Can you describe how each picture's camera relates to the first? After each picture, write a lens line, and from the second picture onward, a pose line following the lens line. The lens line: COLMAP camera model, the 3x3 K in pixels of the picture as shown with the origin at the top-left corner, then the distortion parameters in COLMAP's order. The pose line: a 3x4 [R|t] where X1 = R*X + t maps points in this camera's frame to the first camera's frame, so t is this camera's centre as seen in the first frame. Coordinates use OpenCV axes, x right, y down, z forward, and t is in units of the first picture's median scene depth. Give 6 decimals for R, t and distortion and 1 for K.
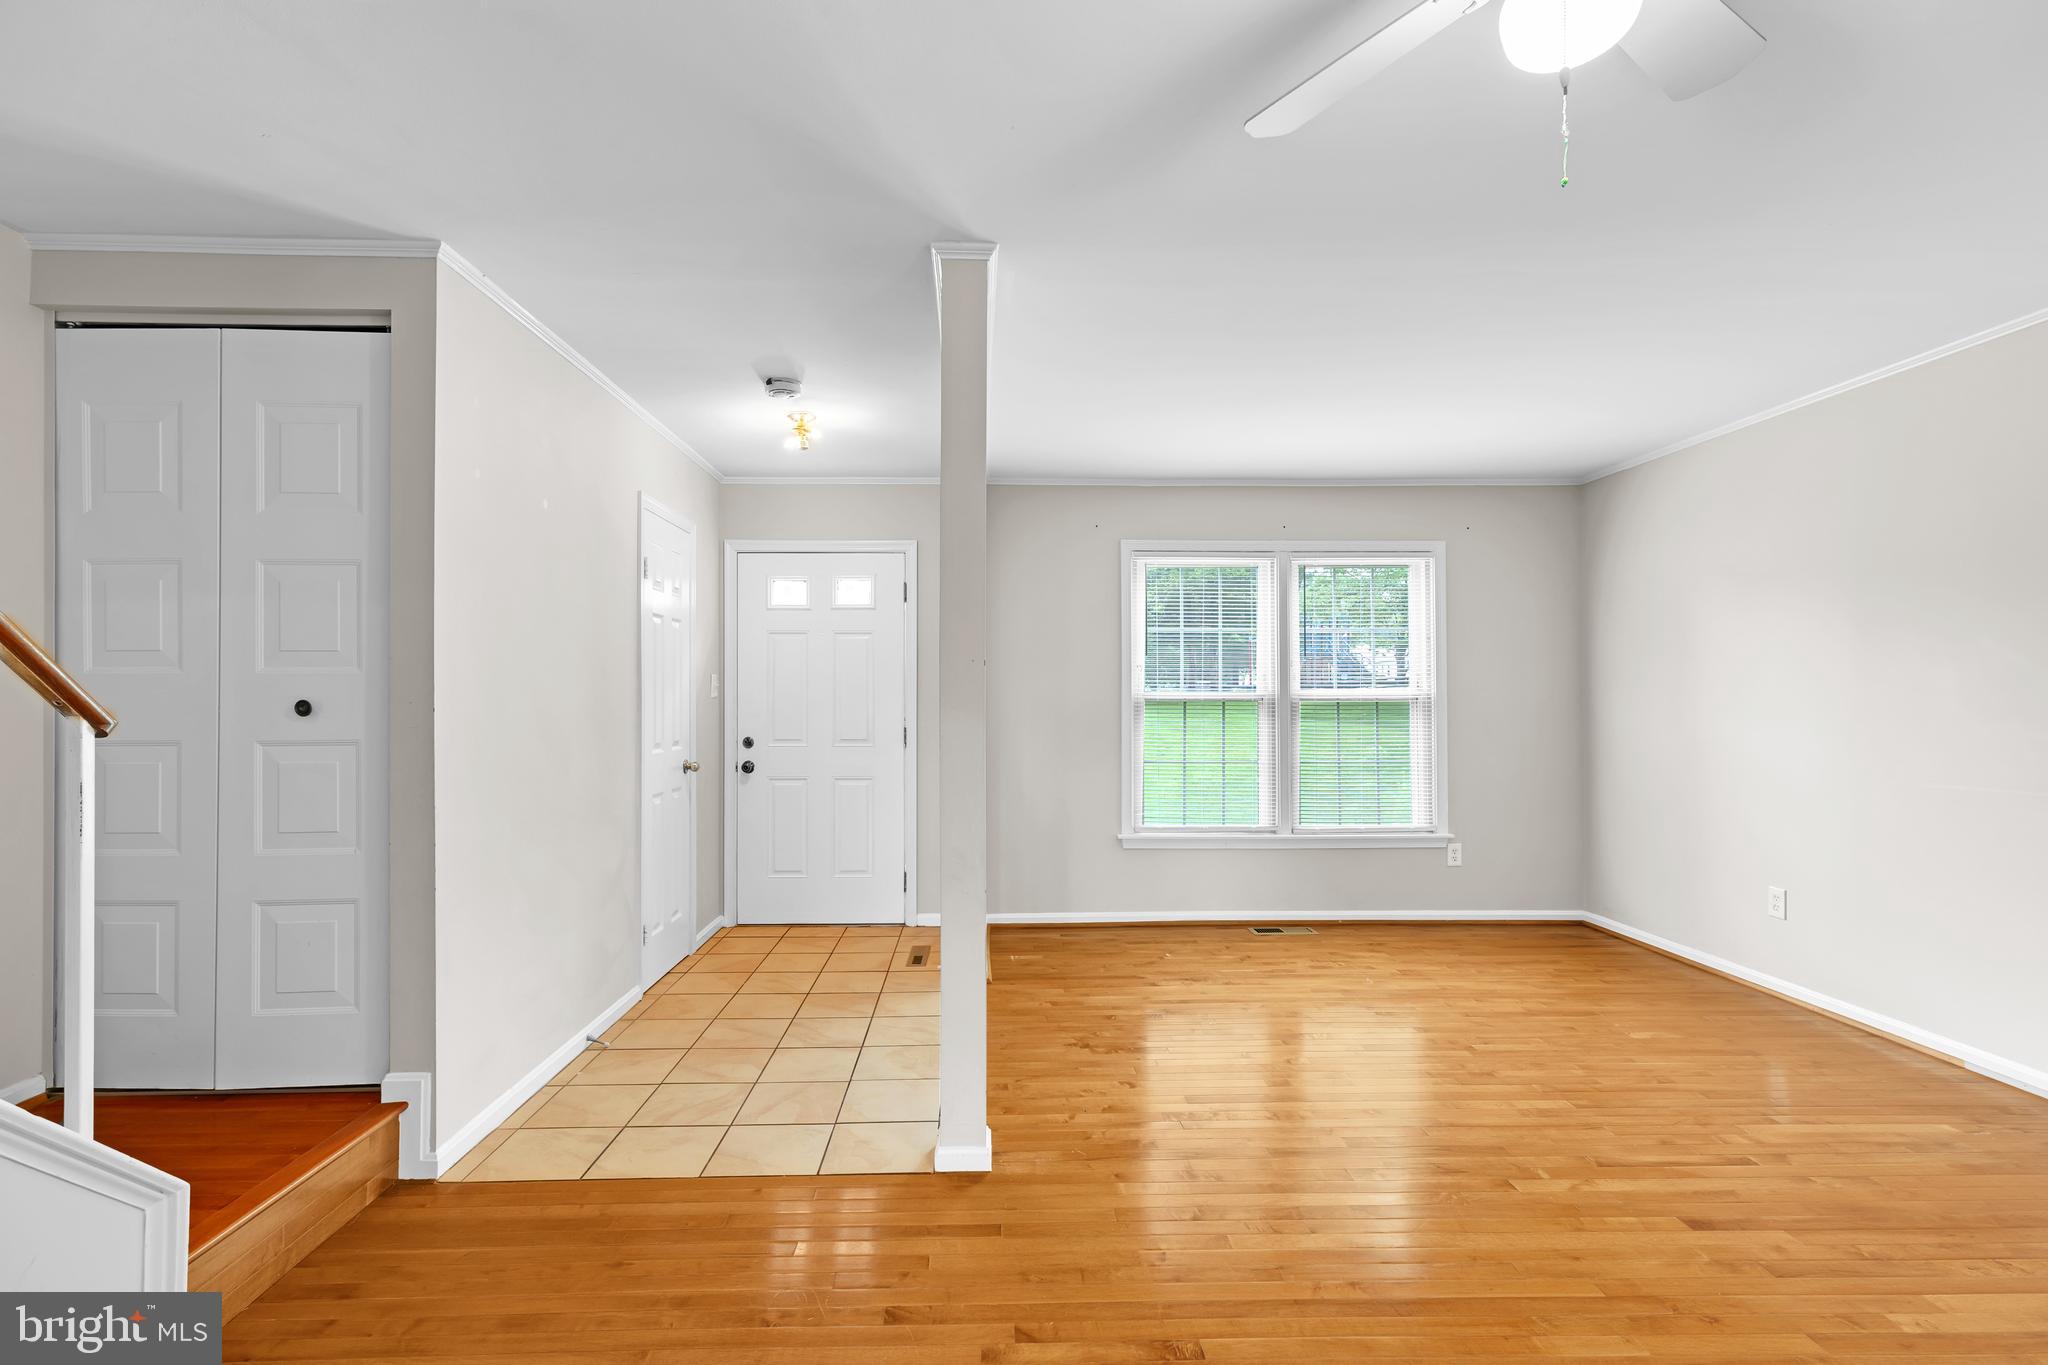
lens RADIAL K [[952.1, 0, 1025.8], [0, 952.1, 691.5], [0, 0, 1]] dist [0.009837, -0.000213]
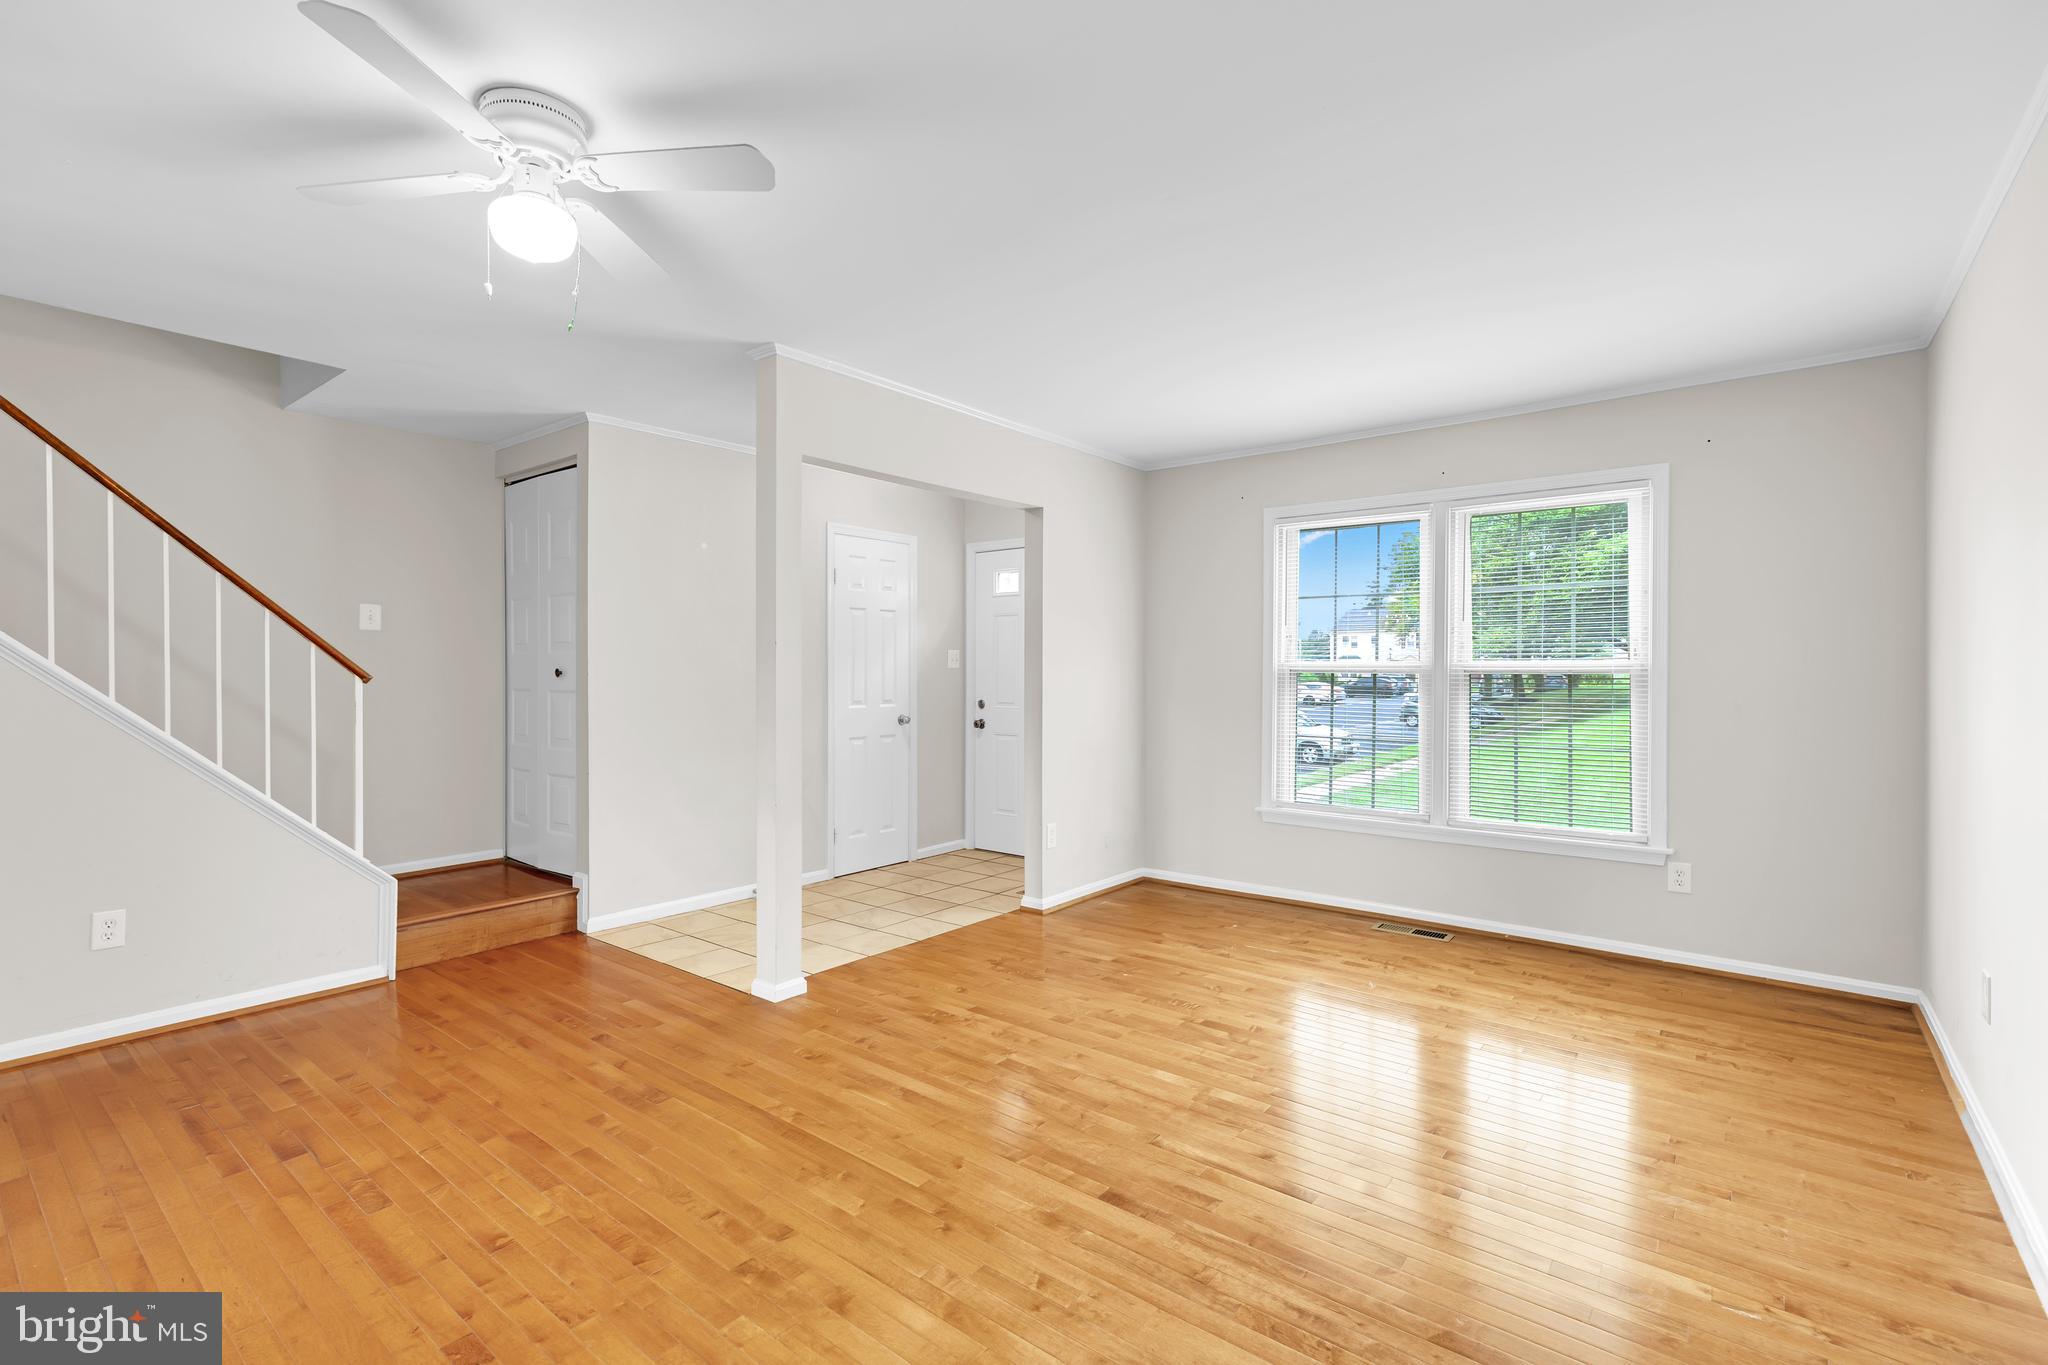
lens RADIAL K [[952.1, 0, 1008.8], [0, 952.1, 676.6], [0, 0, 1]] dist [0.009837, -0.000213]
pose [[0.751867, 0.006910, -0.659279, 0.669221], [0.001935, 0.999918, 0.012687, 0.001709], [0.659312, -0.010815, 0.751791, 0.100952]]
